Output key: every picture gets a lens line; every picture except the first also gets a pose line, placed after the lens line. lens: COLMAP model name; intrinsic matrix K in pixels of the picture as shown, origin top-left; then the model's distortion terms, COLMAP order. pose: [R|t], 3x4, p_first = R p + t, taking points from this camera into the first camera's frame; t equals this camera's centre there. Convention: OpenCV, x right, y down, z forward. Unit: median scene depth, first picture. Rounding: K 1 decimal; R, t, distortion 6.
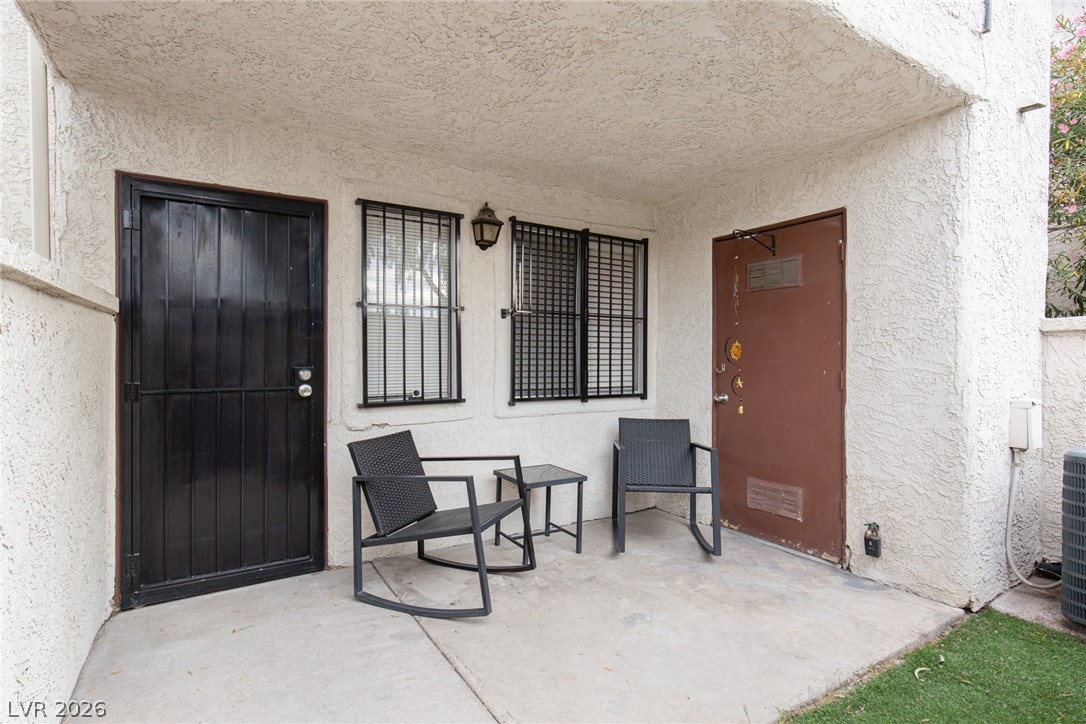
lens RADIAL K [[541.9, 0, 543.4], [0, 541.9, 360.3], [0, 0, 1]] dist [0.003919, 0.000138]
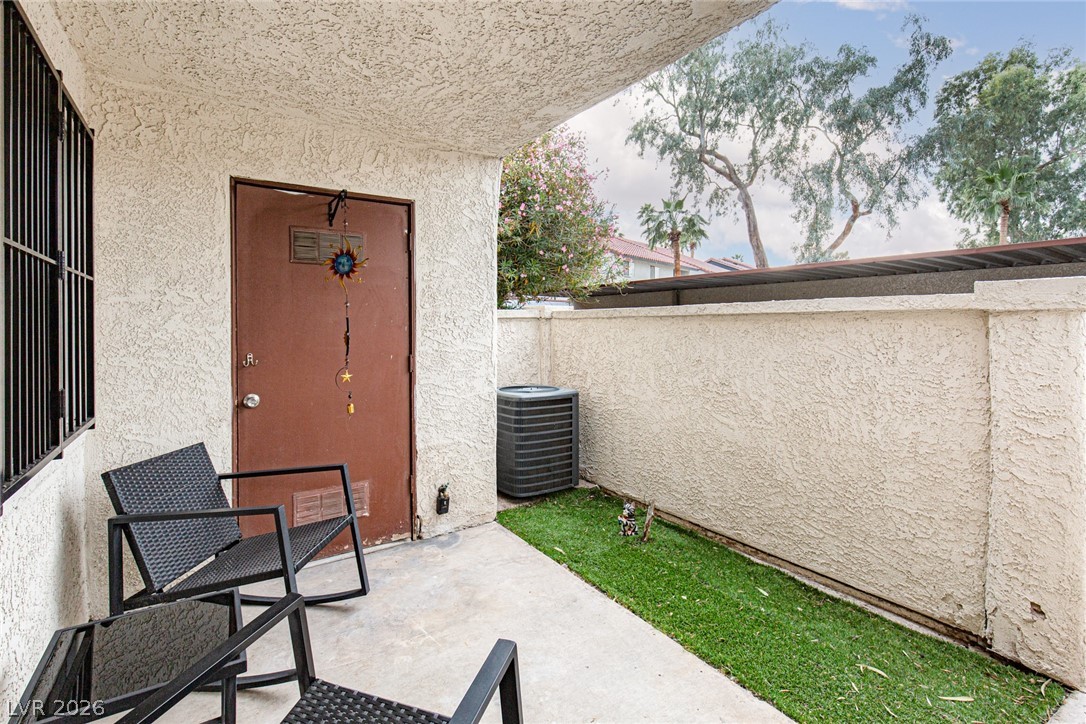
lens RADIAL K [[491.9, 0, 552.0], [0, 491.9, 330.4], [0, 0, 1]] dist [0.015956, -0.000673]
pose [[-0.005924, -0.012946, 0.999899, -0.405896], [0.006266, 0.999896, 0.012983, -0.037647], [-0.999963, 0.006342, -0.005842, 0.715715]]
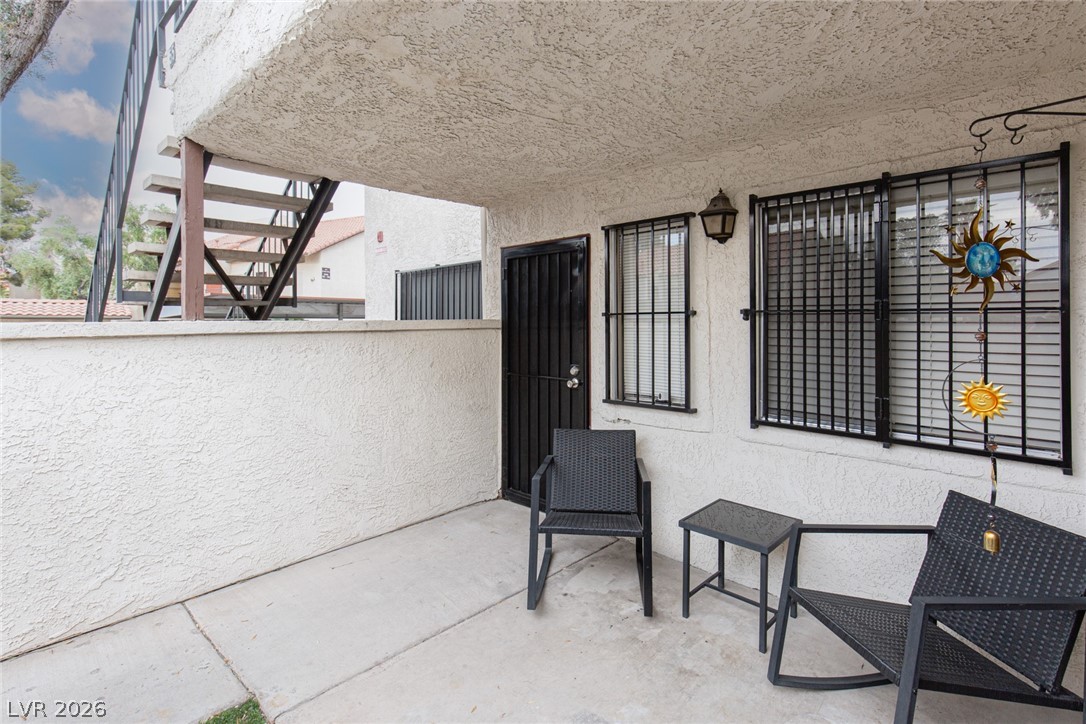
lens RADIAL K [[491.9, 0, 531.9], [0, 491.9, 323.9], [0, 0, 1]] dist [0.015956, -0.000673]
pose [[0.266557, -0.005764, -0.963802, 0.663950], [-0.007546, 0.999939, -0.008067, -0.074332], [0.963790, 0.009423, 0.266497, 0.567418]]
